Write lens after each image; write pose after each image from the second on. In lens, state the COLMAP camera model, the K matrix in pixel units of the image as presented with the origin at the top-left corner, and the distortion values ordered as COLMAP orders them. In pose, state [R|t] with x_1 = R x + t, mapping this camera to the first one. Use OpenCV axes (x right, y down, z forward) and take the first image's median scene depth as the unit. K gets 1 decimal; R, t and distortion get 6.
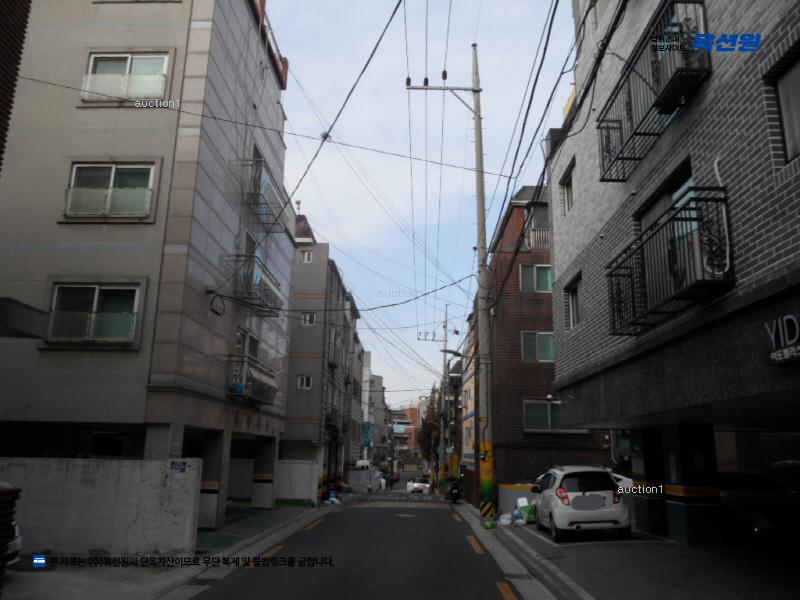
lens RADIAL K [[644.3, 0, 400.0], [0, 644.3, 300.0], [0, 0, 1]] dist [-0.042488, 0.032491]
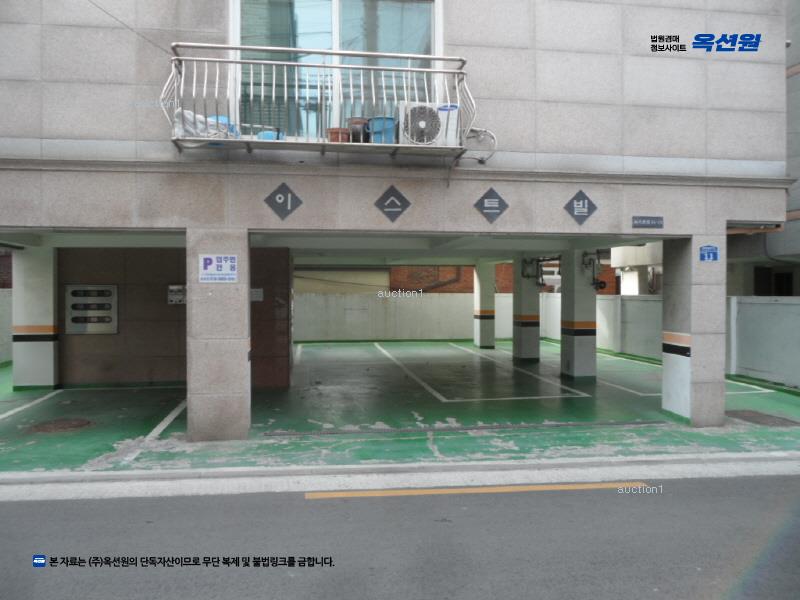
lens RADIAL K [[644.3, 0, 400.0], [0, 644.3, 300.0], [0, 0, 1]] dist [-0.042488, 0.032491]
pose [[0.154477, -0.007095, -0.987971, 0.178869], [0.233514, 0.971905, 0.029532, 0.250051], [0.960004, -0.235267, 0.151794, 0.971824]]
